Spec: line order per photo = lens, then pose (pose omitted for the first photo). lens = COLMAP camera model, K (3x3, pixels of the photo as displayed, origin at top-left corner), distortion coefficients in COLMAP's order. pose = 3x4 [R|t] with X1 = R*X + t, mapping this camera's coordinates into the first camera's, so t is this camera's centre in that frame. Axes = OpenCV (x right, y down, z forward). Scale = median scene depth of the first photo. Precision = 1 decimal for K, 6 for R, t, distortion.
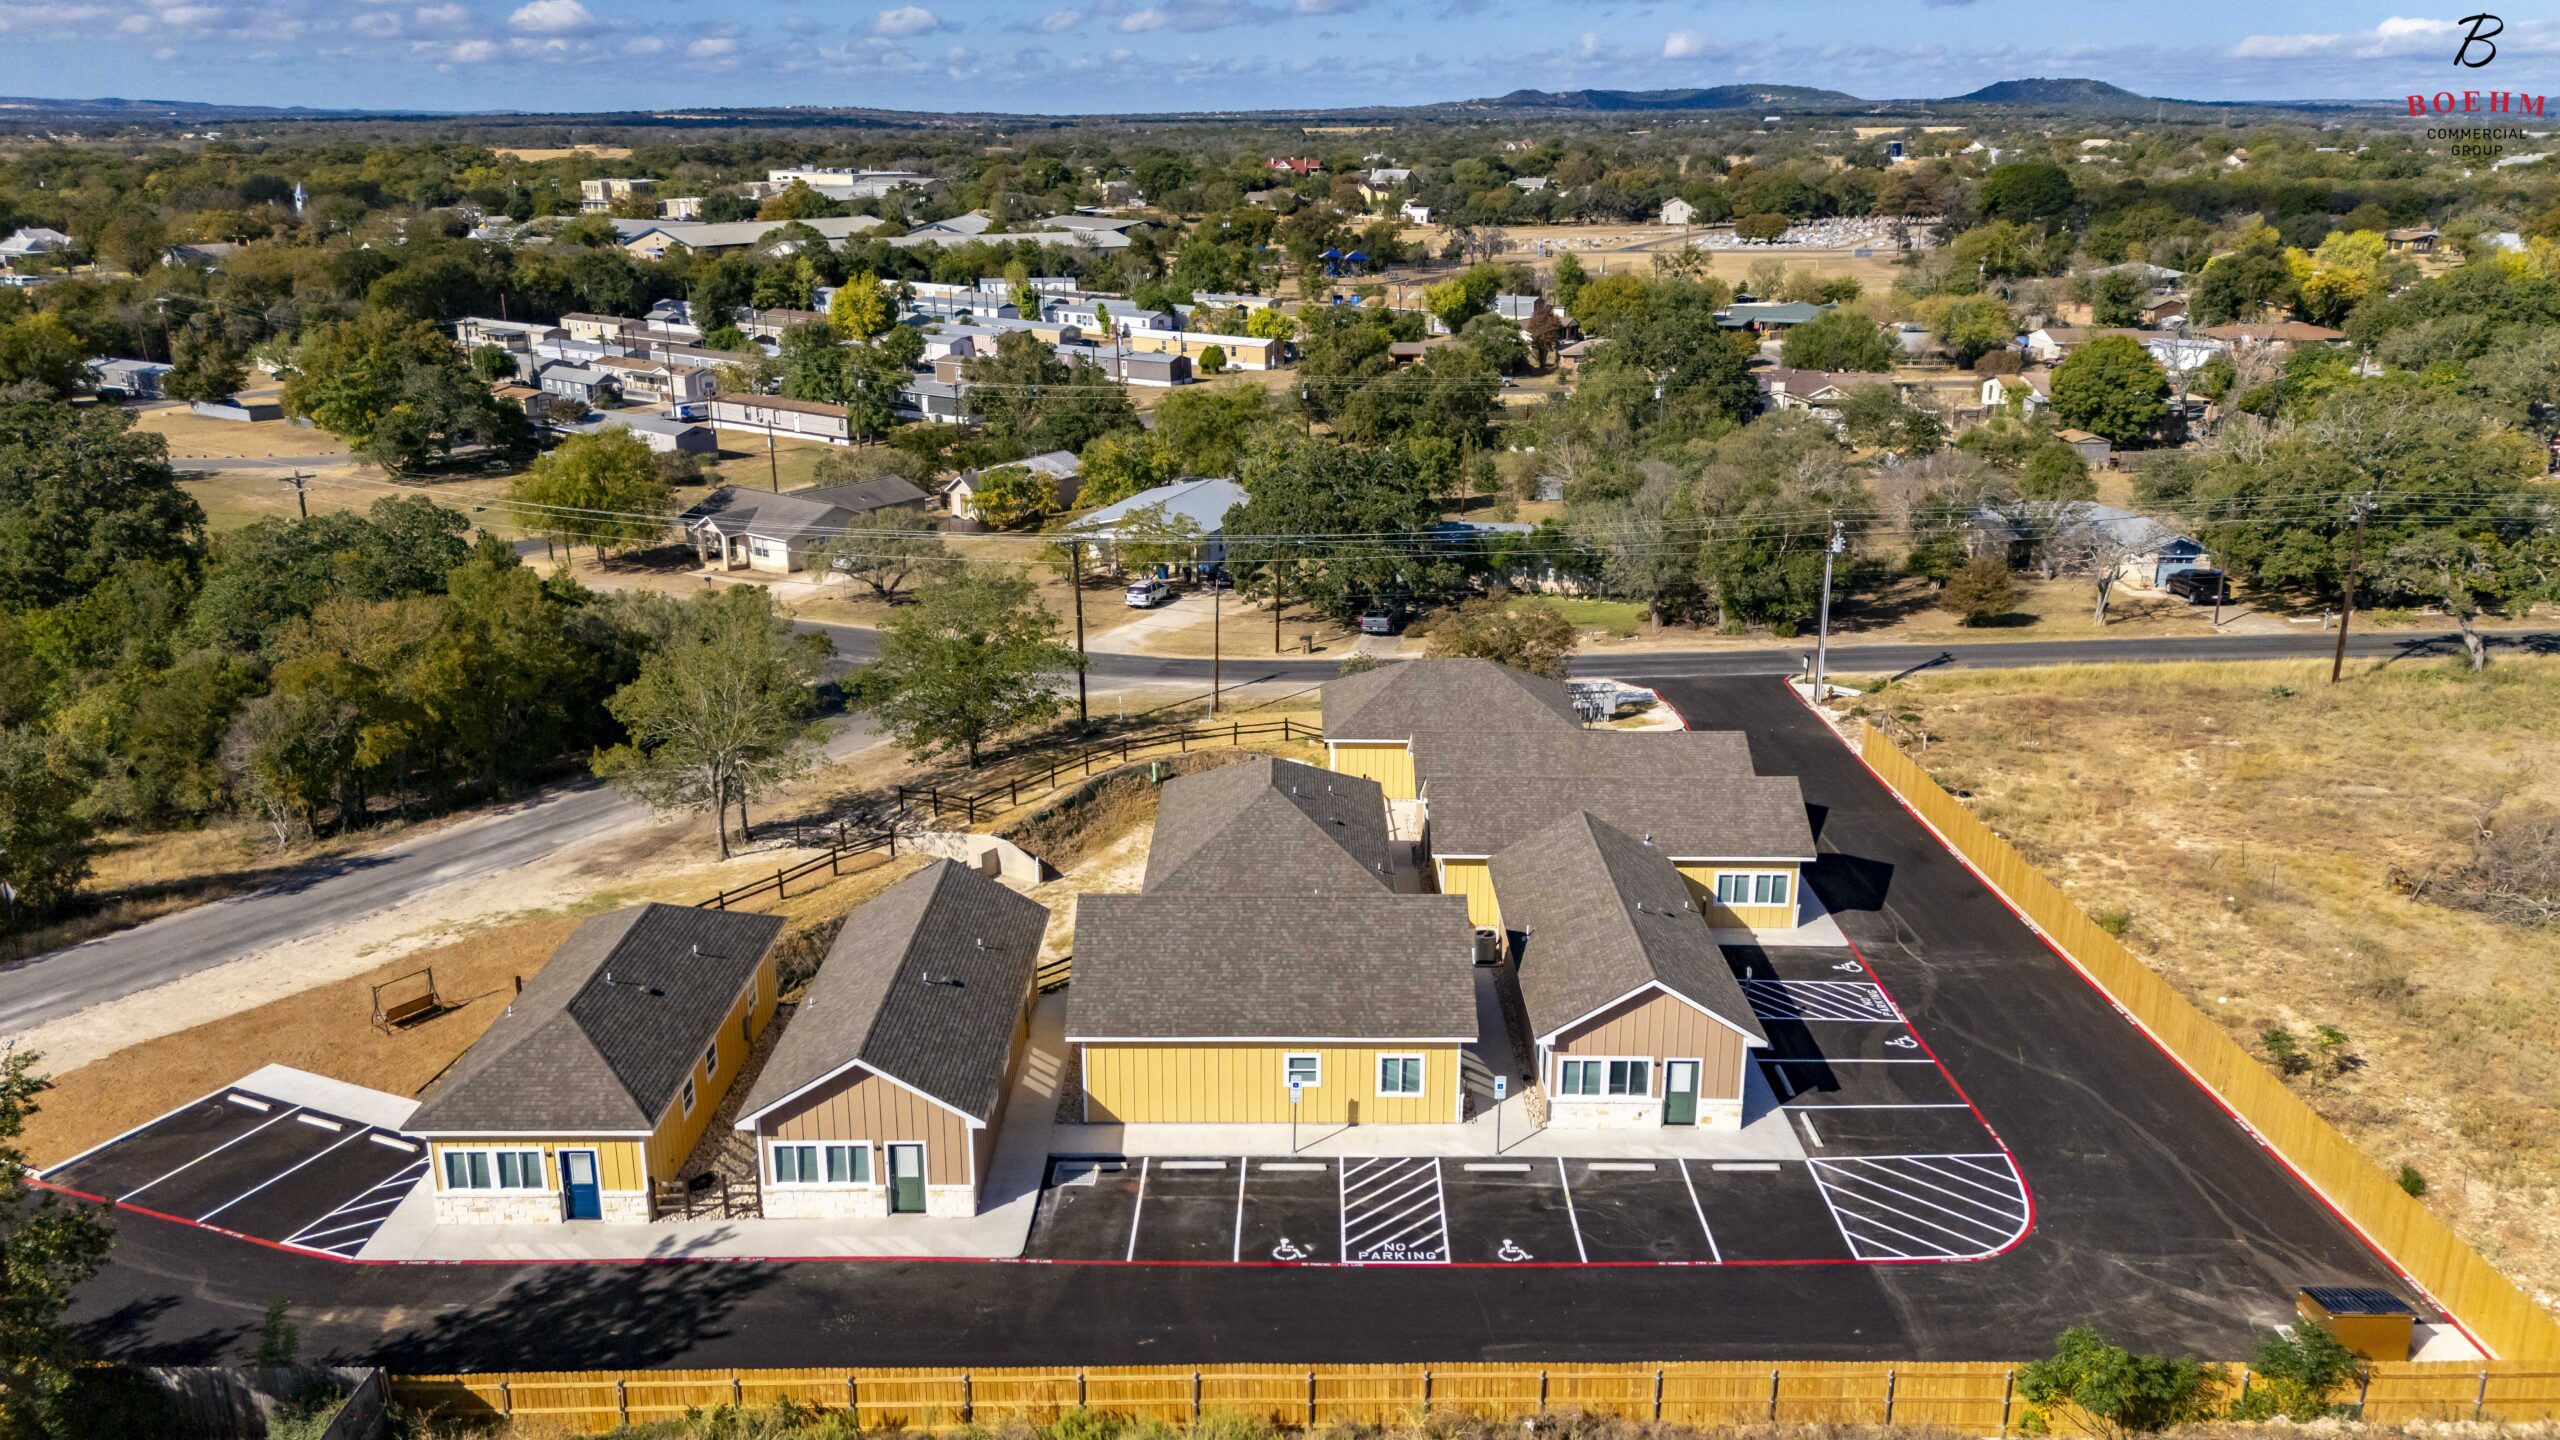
lens RADIAL K [[1864.2, 0, 1280.0], [0, 1864.2, 720.0], [0, 0, 1]] dist [0.083138, -0.089981]
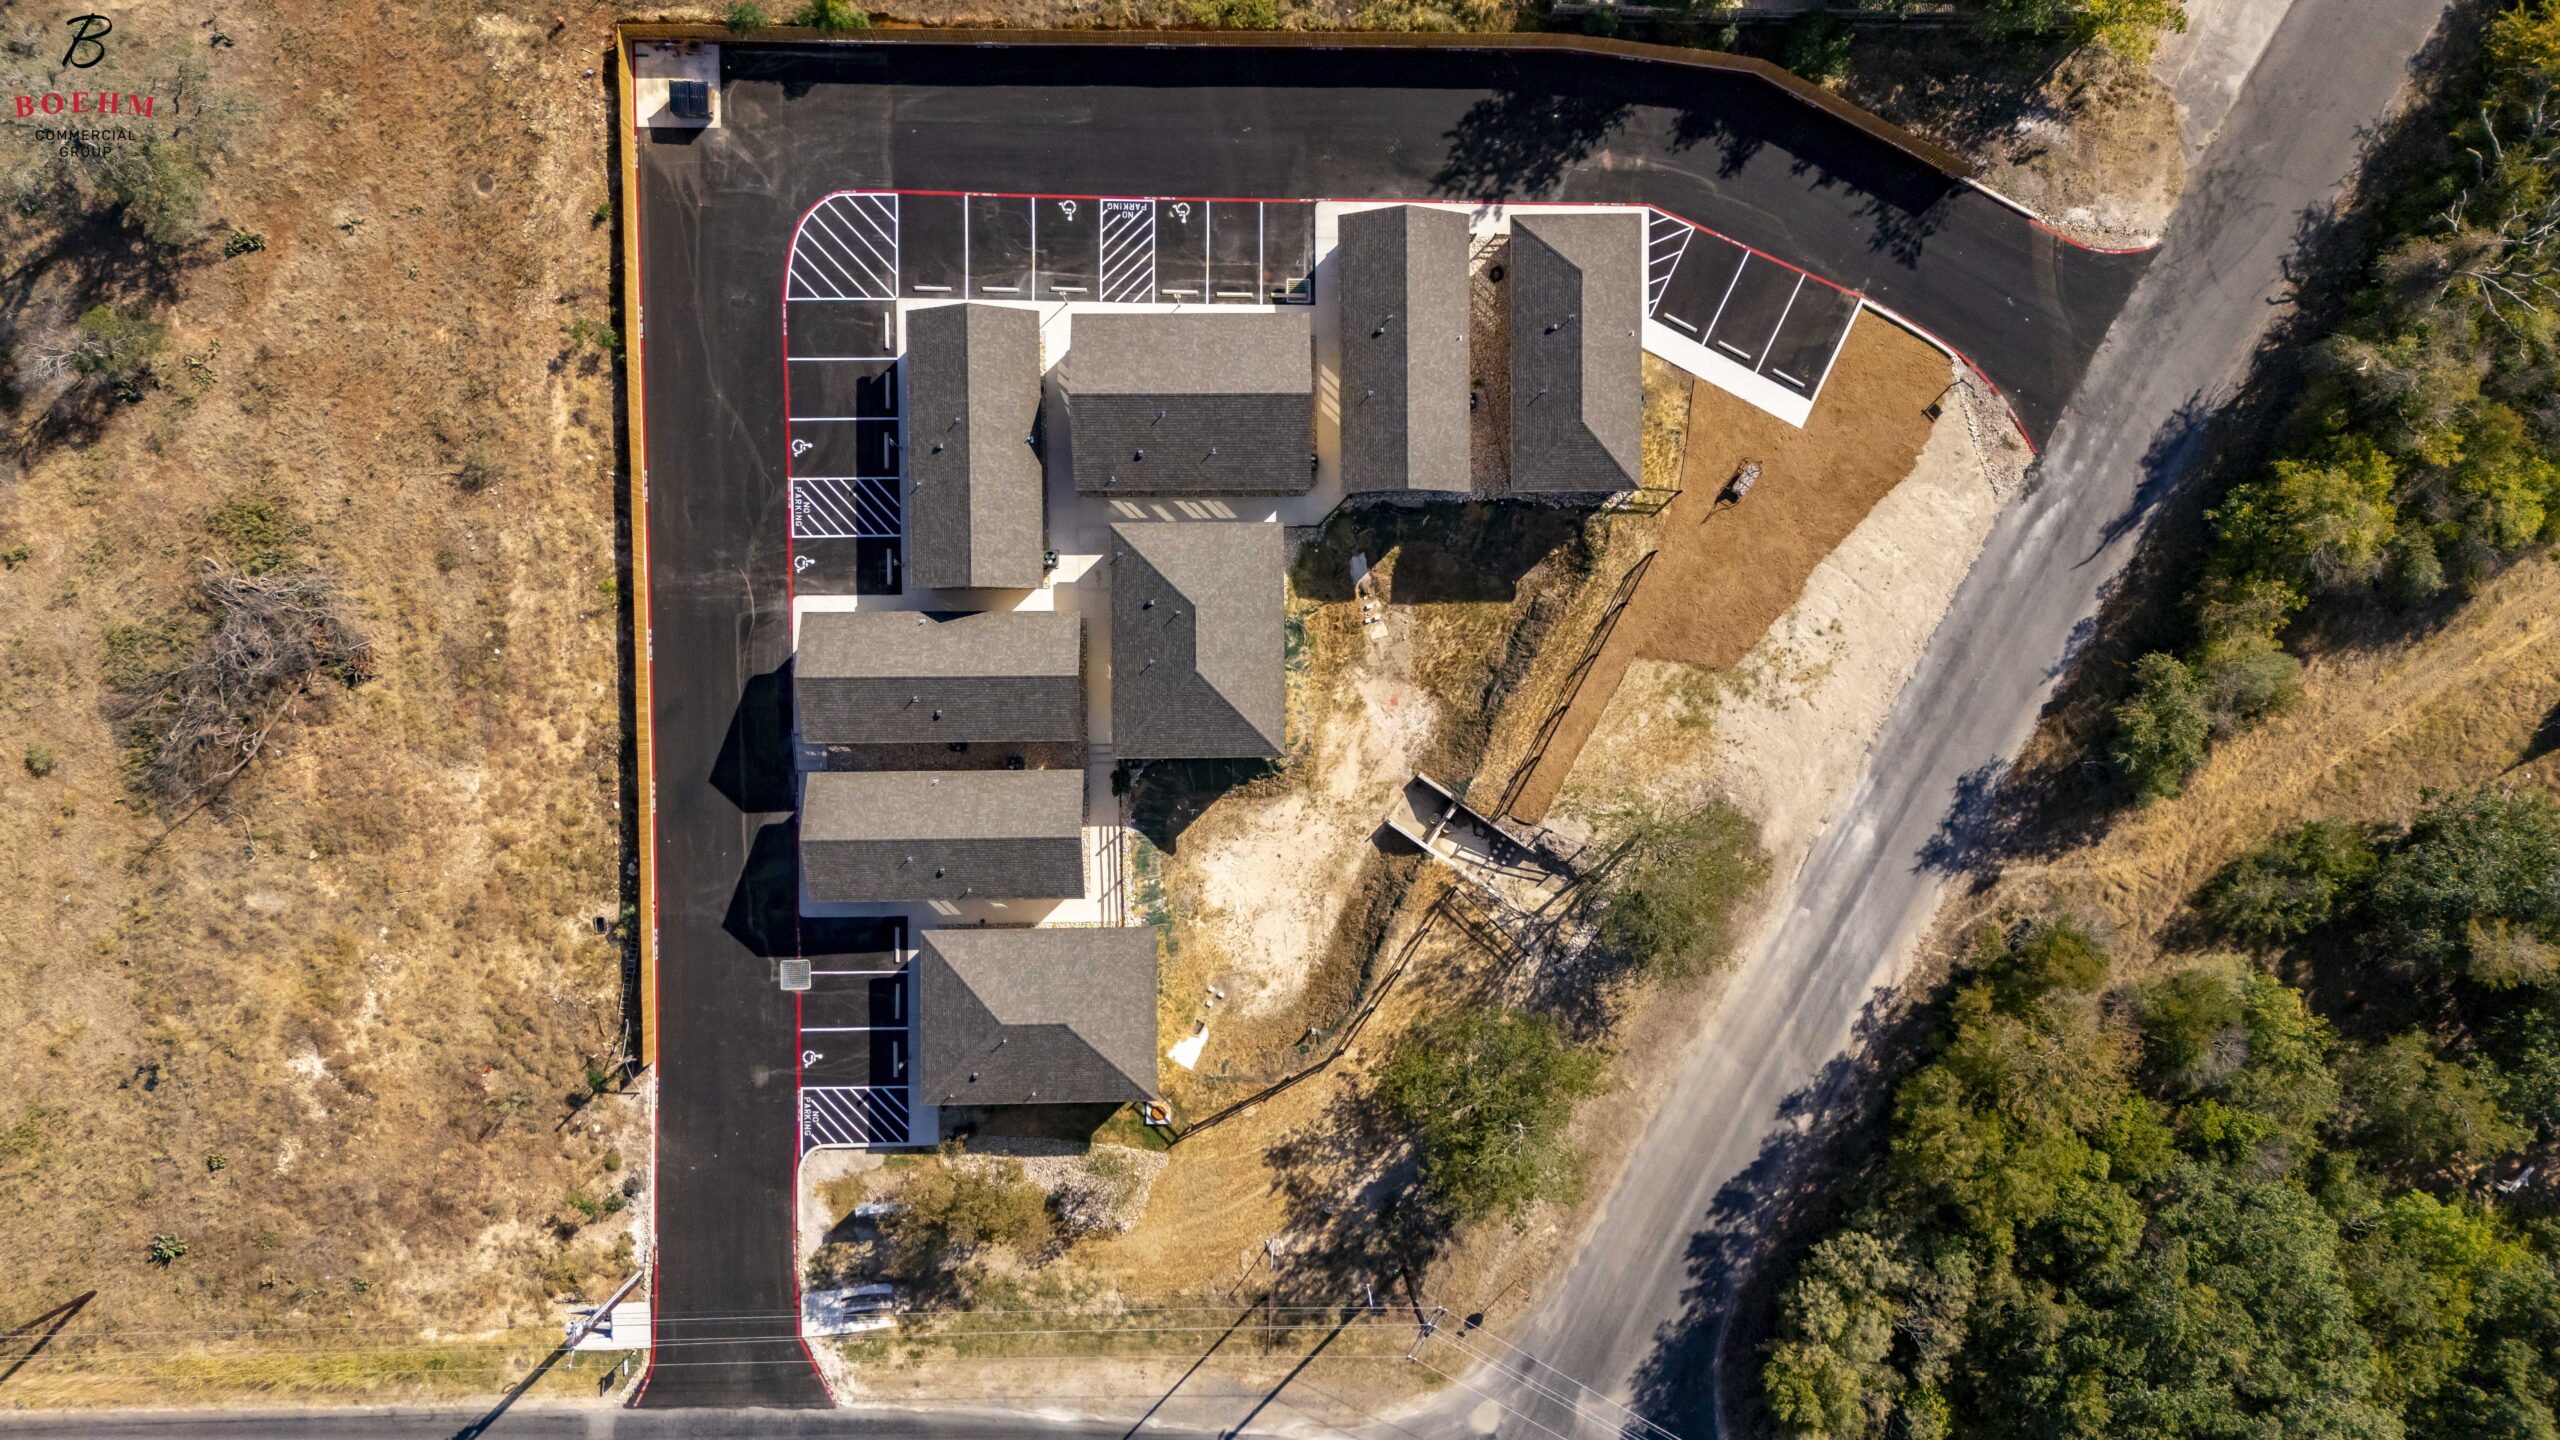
lens RADIAL K [[1864.2, 0, 1280.0], [0, 1864.2, 720.0], [0, 0, 1]] dist [0.083138, -0.089981]
pose [[-0.999839, 0.011842, -0.013450, -0.059590], [-0.016434, -0.306528, 0.951720, -1.585484], [0.007147, 0.951788, 0.306673, 0.812590]]
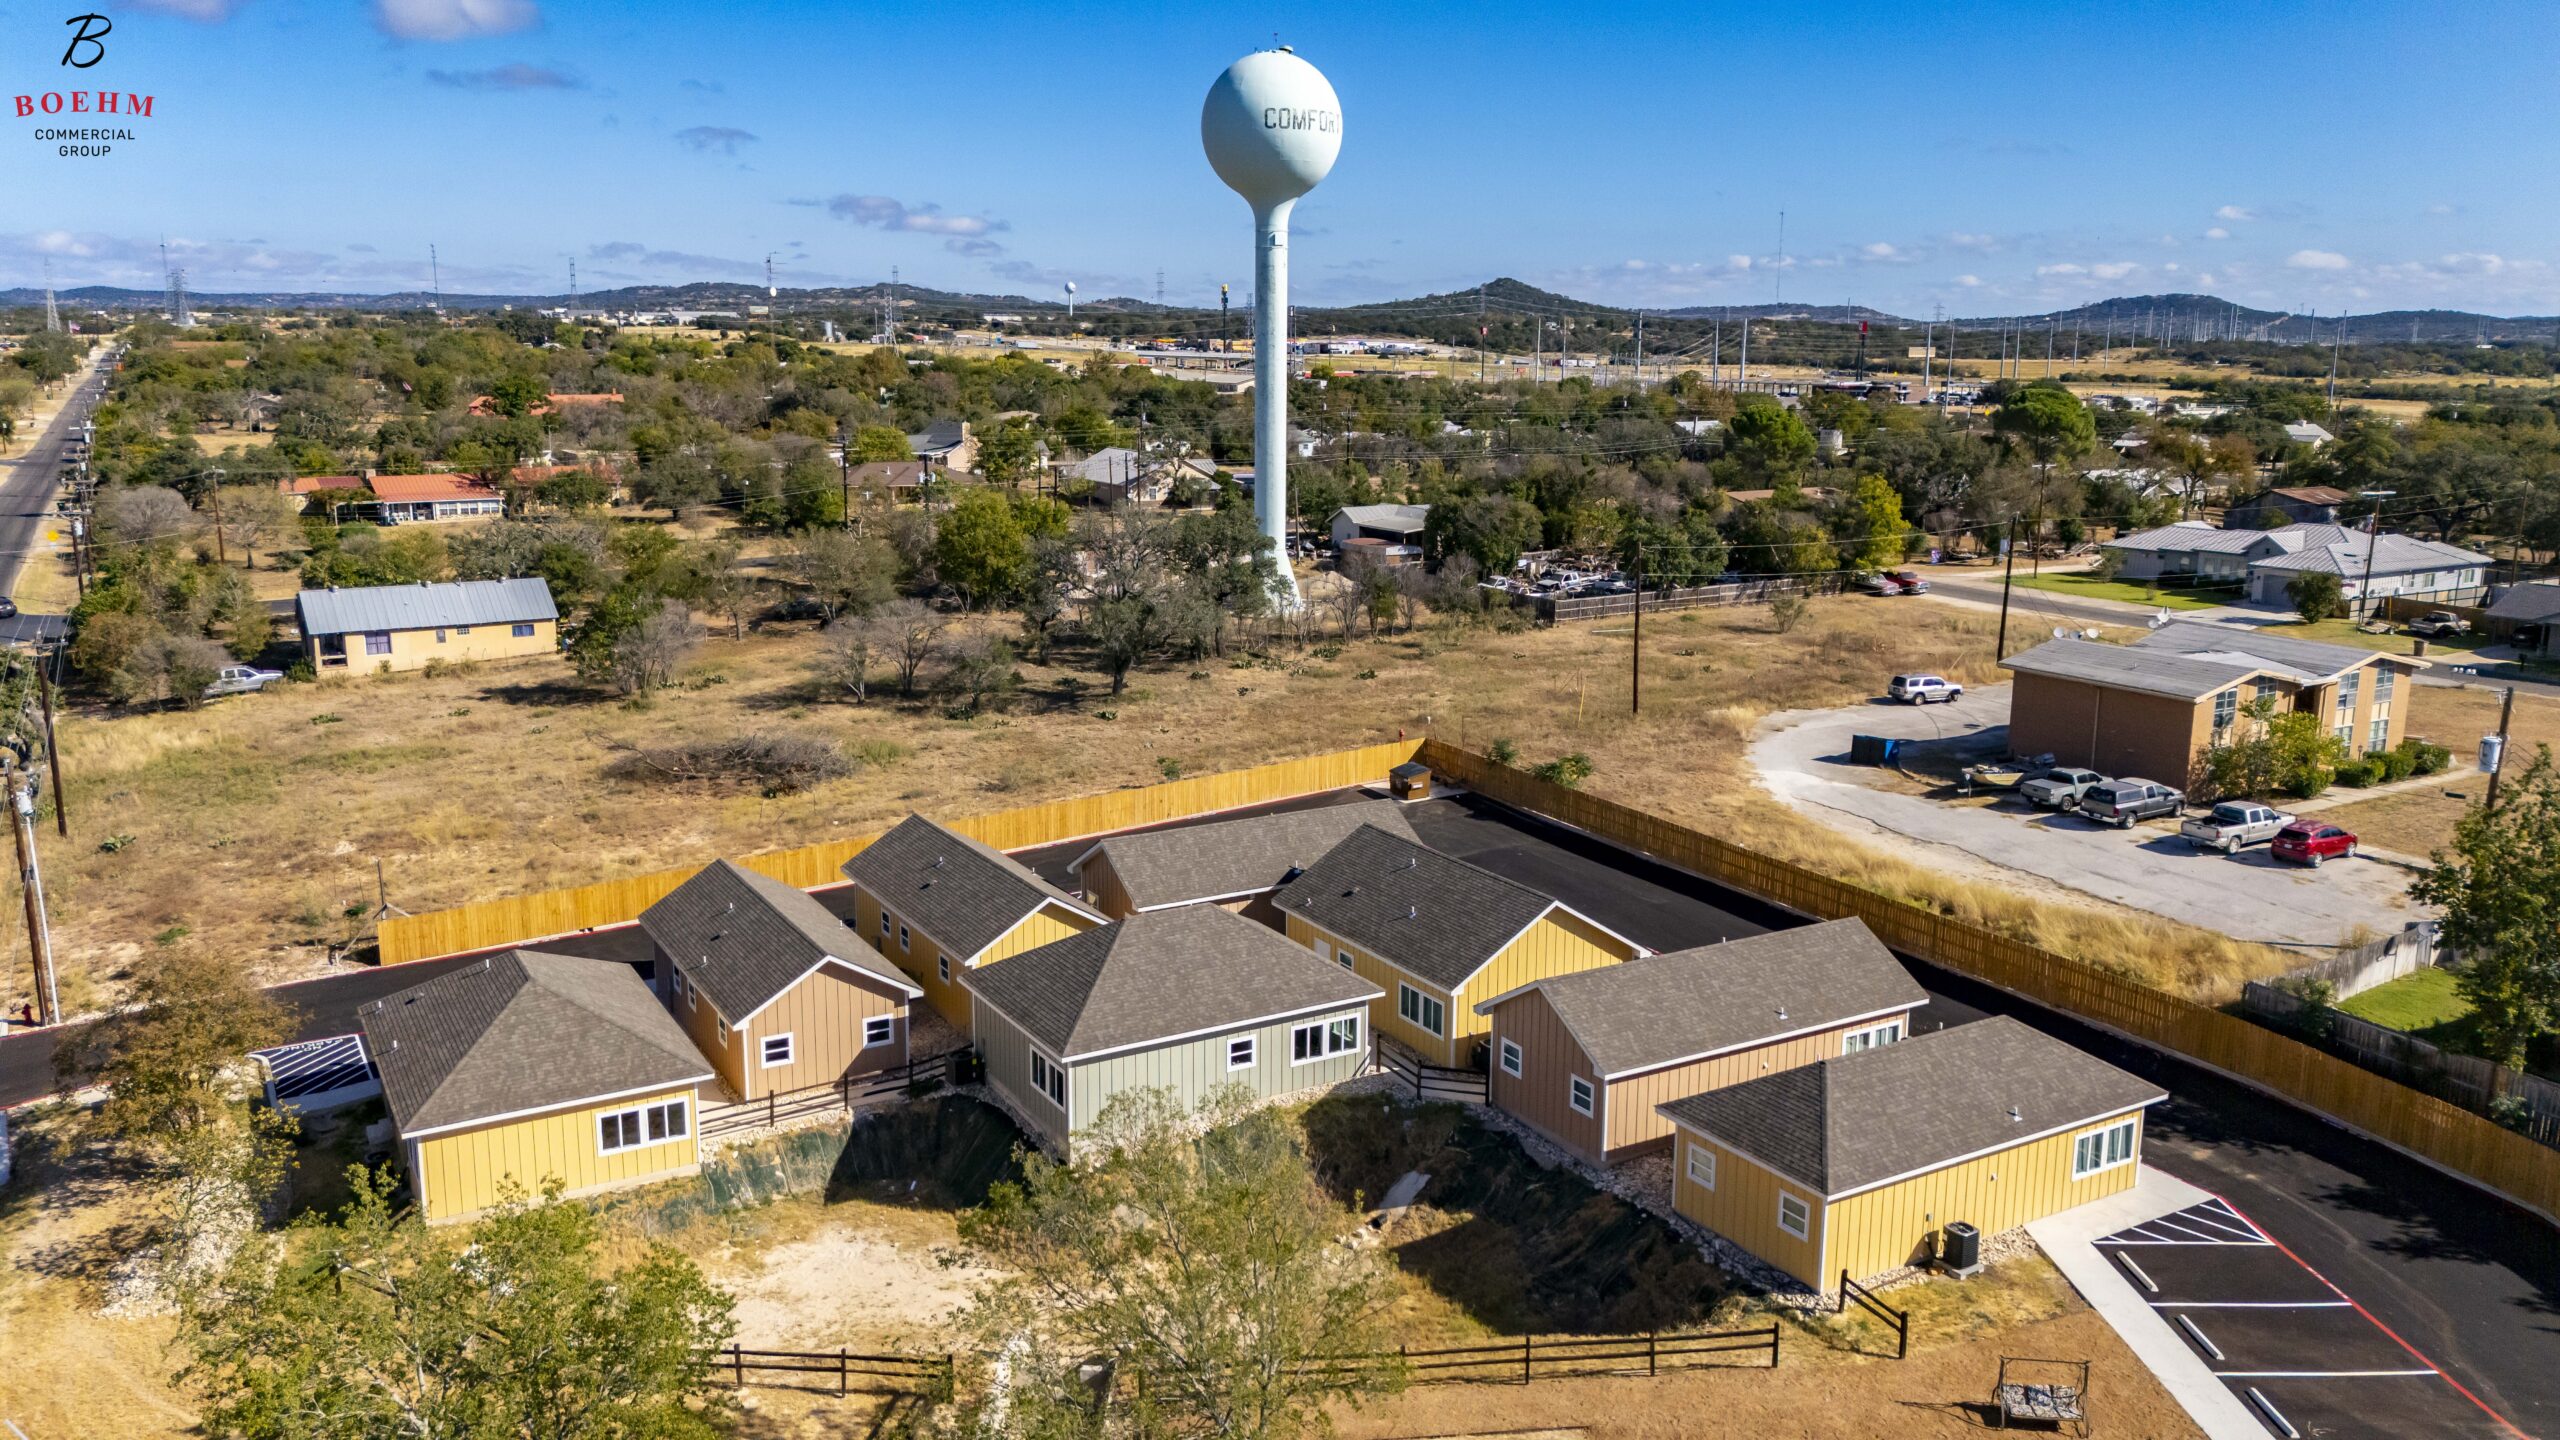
lens RADIAL K [[1885.2, 0, 1280.0], [0, 1885.2, 720.0], [0, 0, 1]] dist [0.093053, -0.124162]
pose [[-0.513336, -0.167483, 0.841686, -1.003039], [0.251569, 0.908319, 0.334171, -0.445941], [-0.820487, 0.383284, -0.424139, 1.648427]]
